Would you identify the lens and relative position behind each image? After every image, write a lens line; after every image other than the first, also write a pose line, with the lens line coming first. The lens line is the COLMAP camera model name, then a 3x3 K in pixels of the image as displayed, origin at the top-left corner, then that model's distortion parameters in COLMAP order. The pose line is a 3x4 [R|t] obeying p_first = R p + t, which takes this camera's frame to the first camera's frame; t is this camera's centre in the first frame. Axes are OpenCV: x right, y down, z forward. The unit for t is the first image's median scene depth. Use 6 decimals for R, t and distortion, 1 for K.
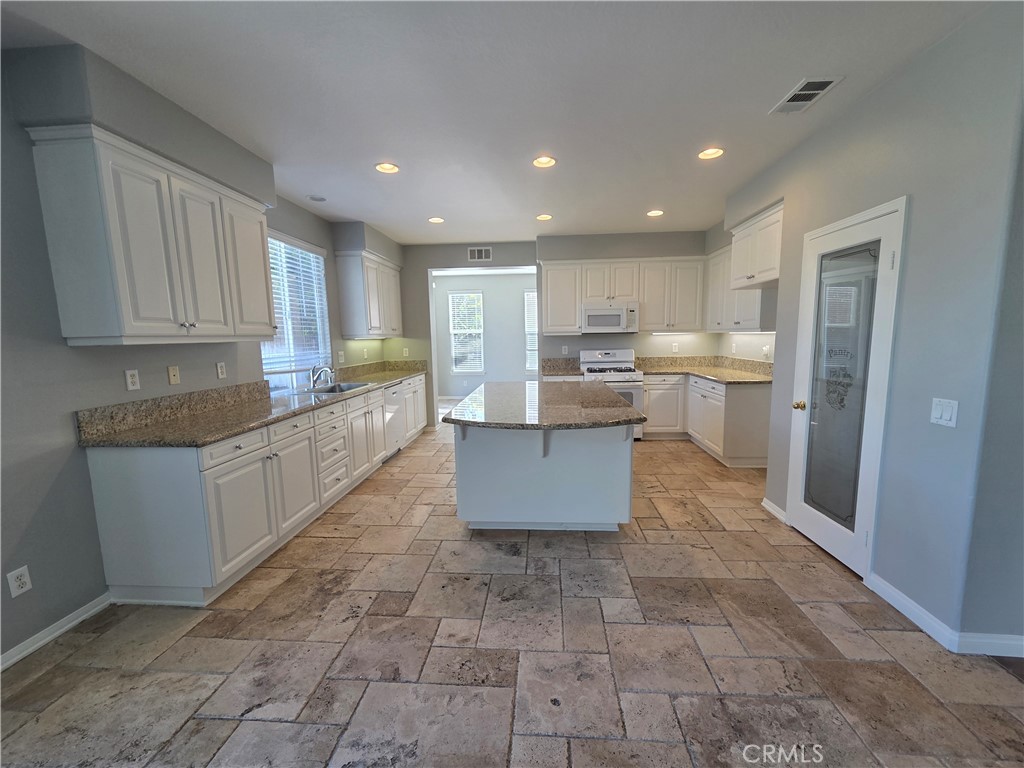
lens RADIAL K [[416.4, 0, 516.1], [0, 416.4, 390.9], [0, 0, 1]] dist [0.002928, 0.000521]
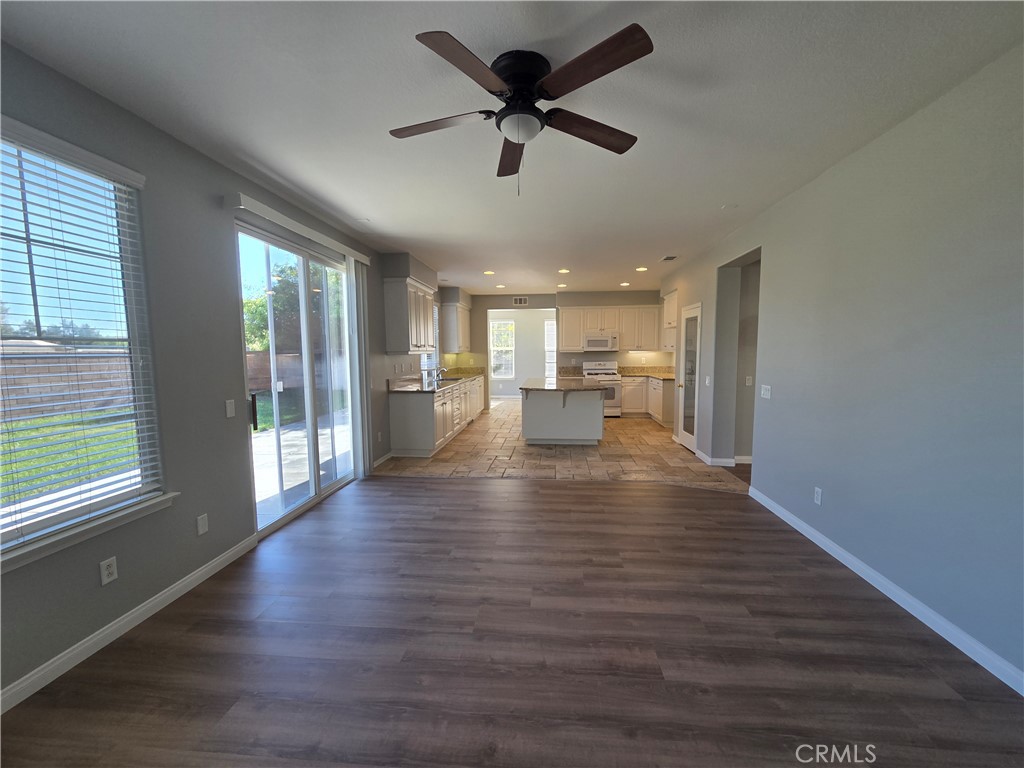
lens RADIAL K [[416.4, 0, 519.5], [0, 416.4, 386.8], [0, 0, 1]] dist [0.002928, 0.000521]
pose [[0.999835, 0.011359, -0.014185, -0.096819], [-0.012024, 0.998788, -0.047725, 0.115116], [0.013625, 0.047887, 0.998760, -0.877021]]
